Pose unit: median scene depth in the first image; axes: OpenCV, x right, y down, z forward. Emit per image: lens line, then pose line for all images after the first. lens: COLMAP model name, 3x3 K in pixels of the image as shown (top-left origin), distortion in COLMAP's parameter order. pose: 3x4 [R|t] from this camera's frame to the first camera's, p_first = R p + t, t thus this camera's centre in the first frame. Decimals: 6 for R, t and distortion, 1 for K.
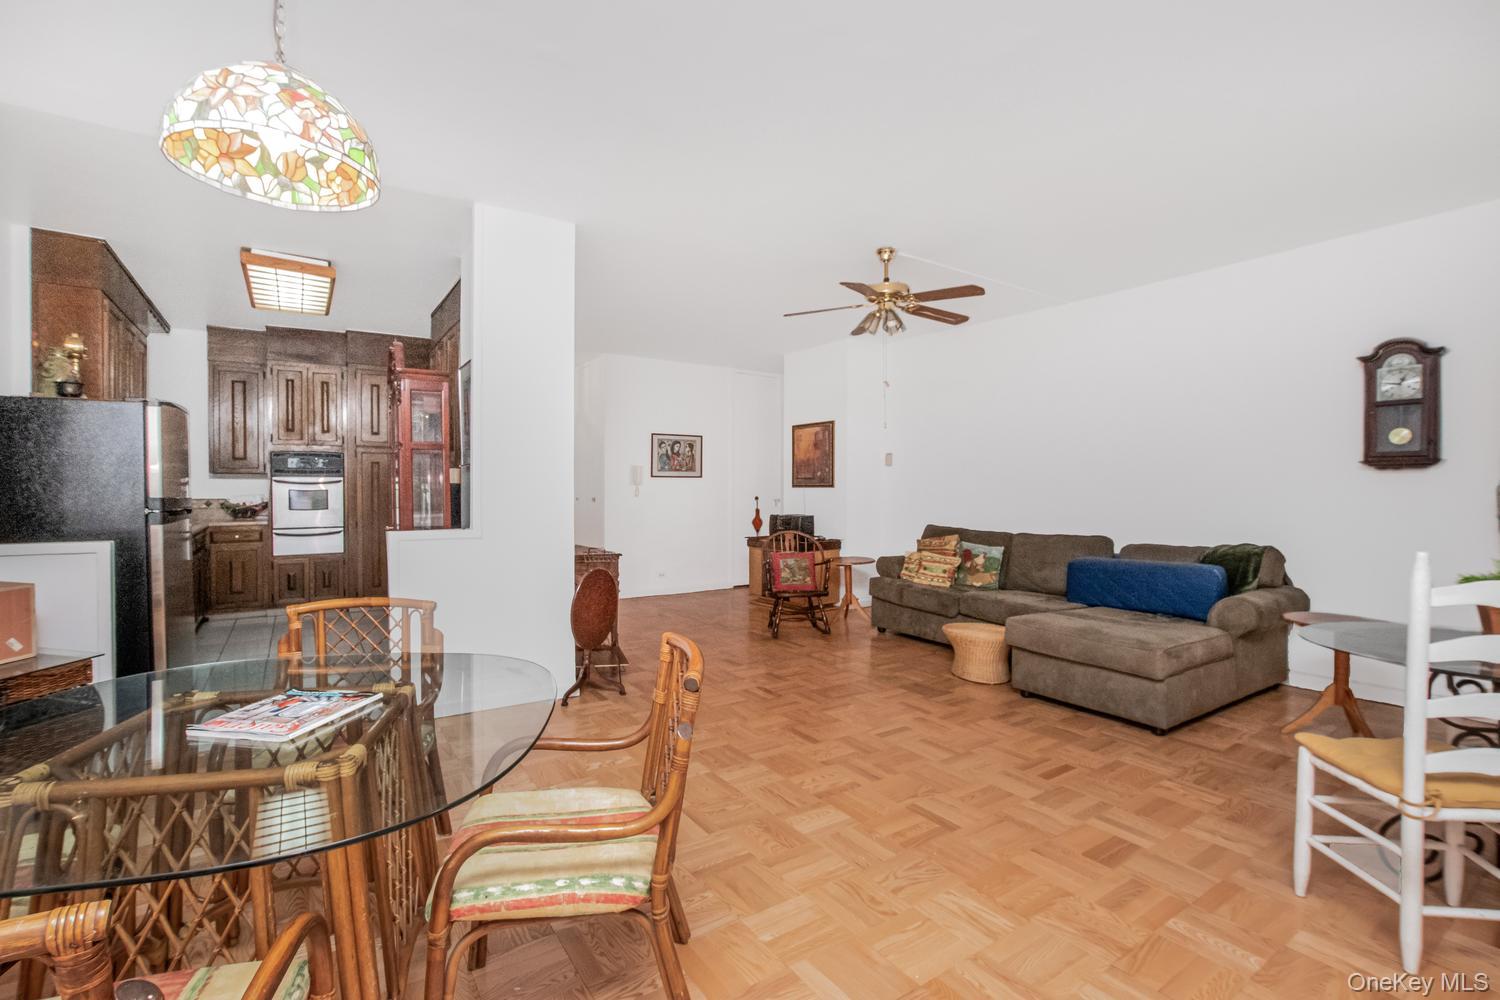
lens RADIAL K [[655.5, 0, 745.4], [0, 655.5, 492.5], [0, 0, 1]] dist [-0.020292, -0.000082]
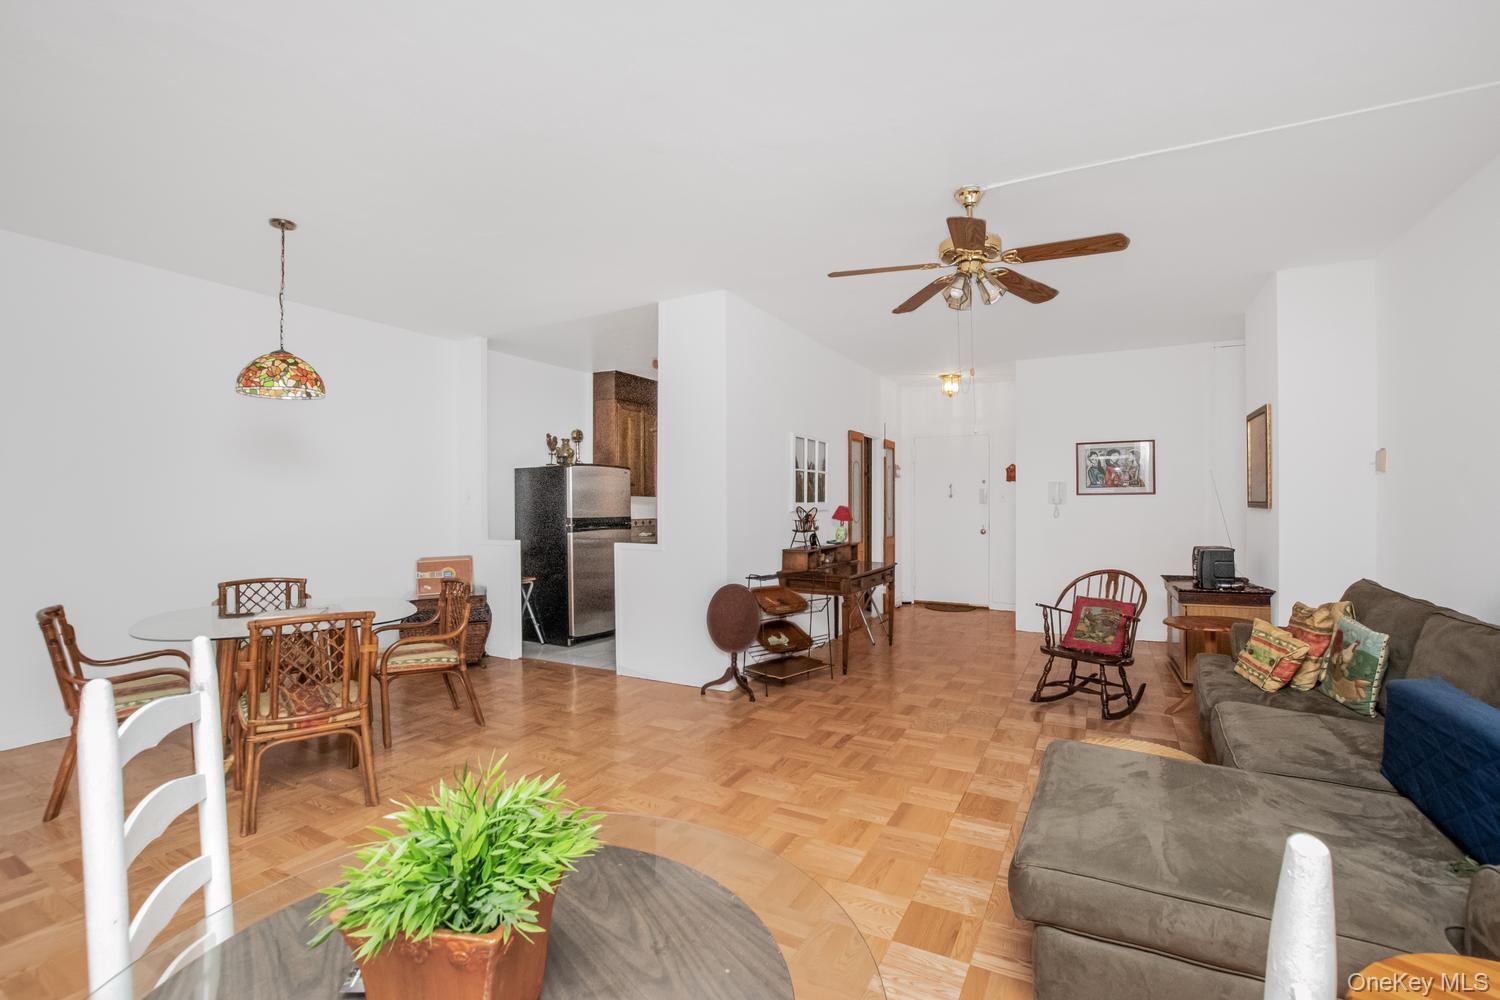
lens RADIAL K [[665.9, 0, 781.4], [0, 665.9, 498.9], [0, 0, 1]] dist [-0.000391, -0.000110]
pose [[0.496346, -0.011674, -0.868046, 0.492247], [0.002085, 0.999923, -0.012255, -0.010690], [0.868122, 0.004273, 0.496332, 0.292987]]
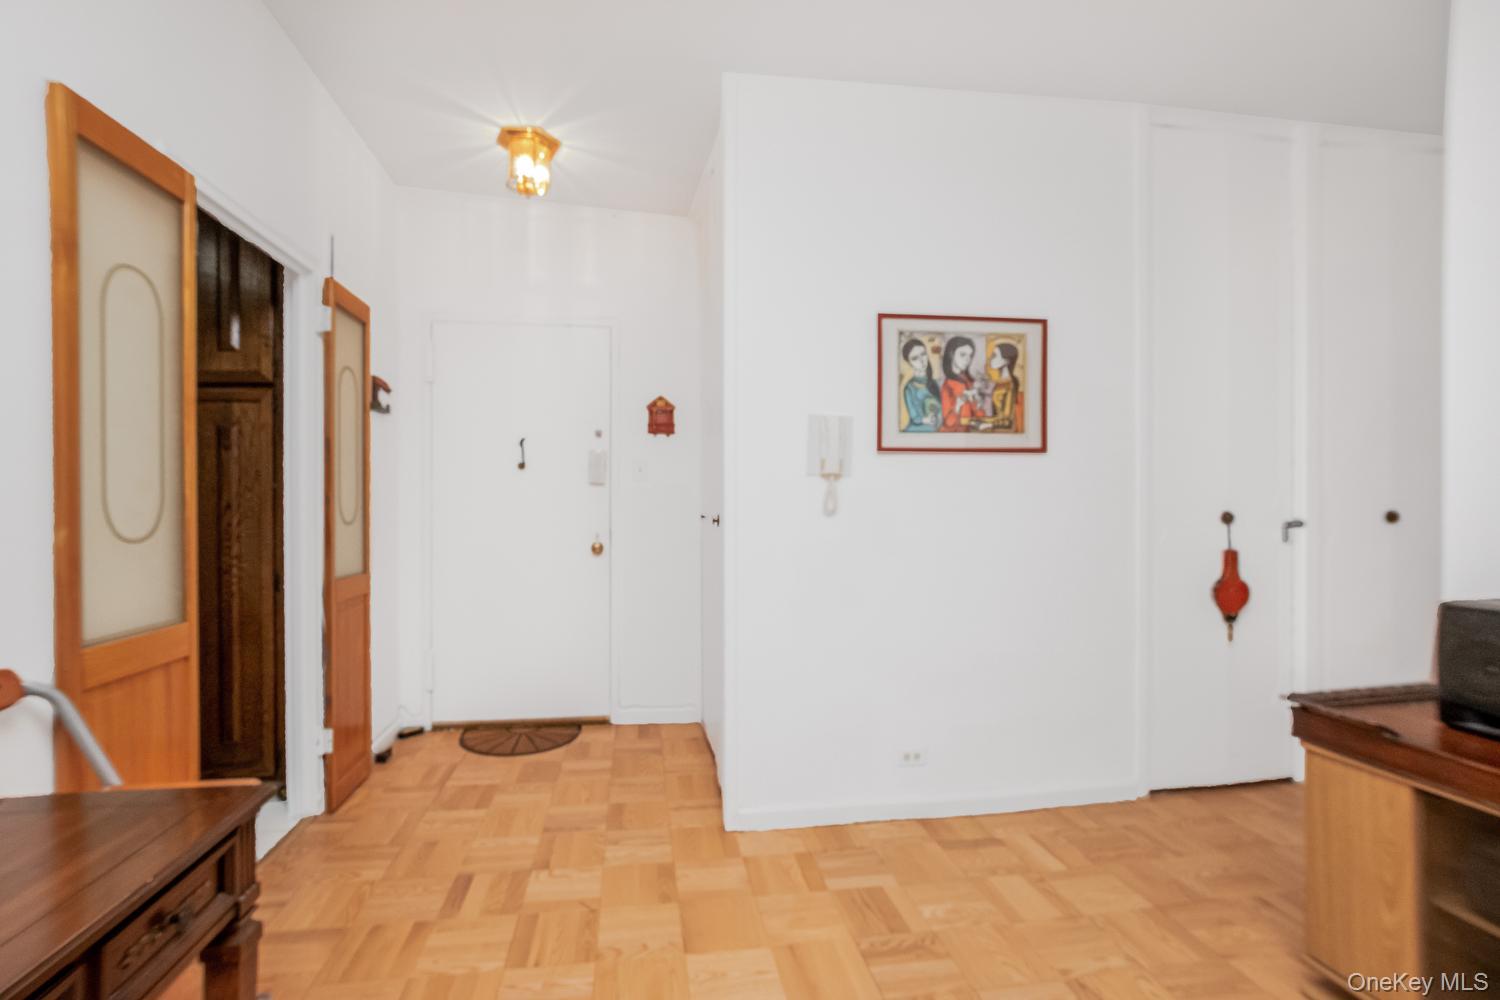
lens RADIAL K [[666.1, 0, 728.1], [0, 666.1, 520.8], [0, 0, 1]] dist [0.000032, -0.000023]
pose [[0.897366, 0.000879, -0.441286, -0.078008], [0.003669, 0.999949, 0.009453, 0.008730], [0.441272, -0.010102, 0.897317, 0.806639]]
